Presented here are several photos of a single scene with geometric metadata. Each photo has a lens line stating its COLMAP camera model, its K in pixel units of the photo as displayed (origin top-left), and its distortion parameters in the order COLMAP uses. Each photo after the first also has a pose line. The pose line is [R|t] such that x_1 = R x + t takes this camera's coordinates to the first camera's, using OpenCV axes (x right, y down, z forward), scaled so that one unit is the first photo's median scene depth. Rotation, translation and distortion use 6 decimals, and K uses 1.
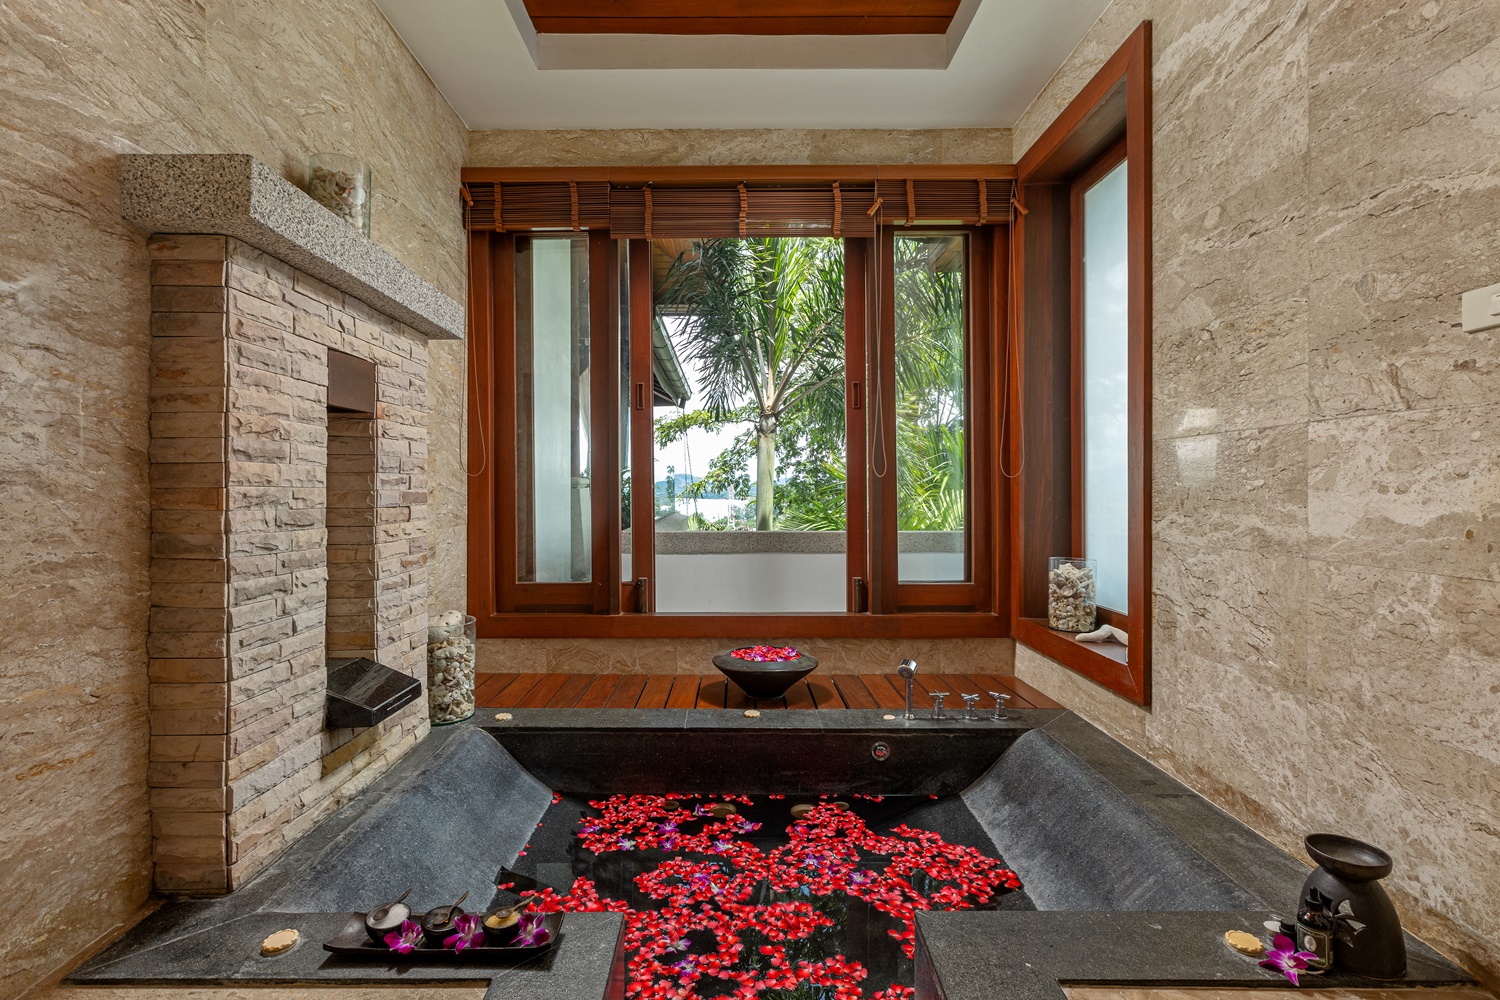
lens RADIAL K [[685.2, 0, 723.8], [0, 685.2, 502.5], [0, 0, 1]] dist [-0.002314, -0.000346]
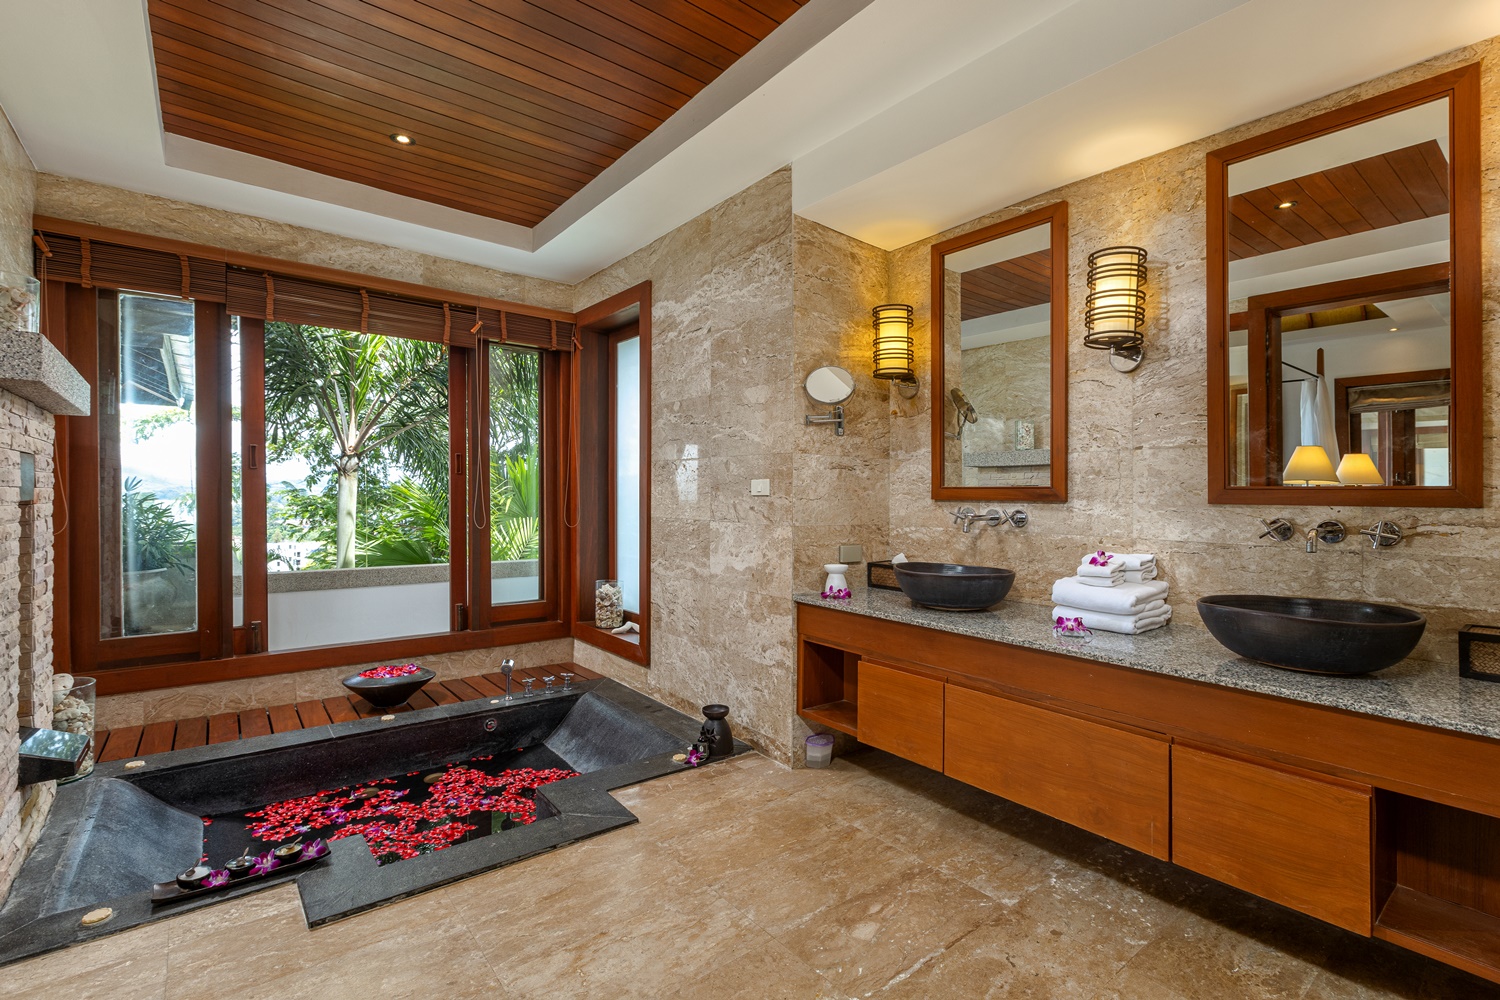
lens RADIAL K [[685.2, 0, 750.0], [0, 685.2, 500.9], [0, 0, 1]] dist [-0.002314, -0.000346]
pose [[0.779669, 0.005102, 0.626171, -0.257154], [-0.000047, 0.999967, -0.008089, -0.102768], [-0.626192, 0.006277, 0.779644, -0.488490]]
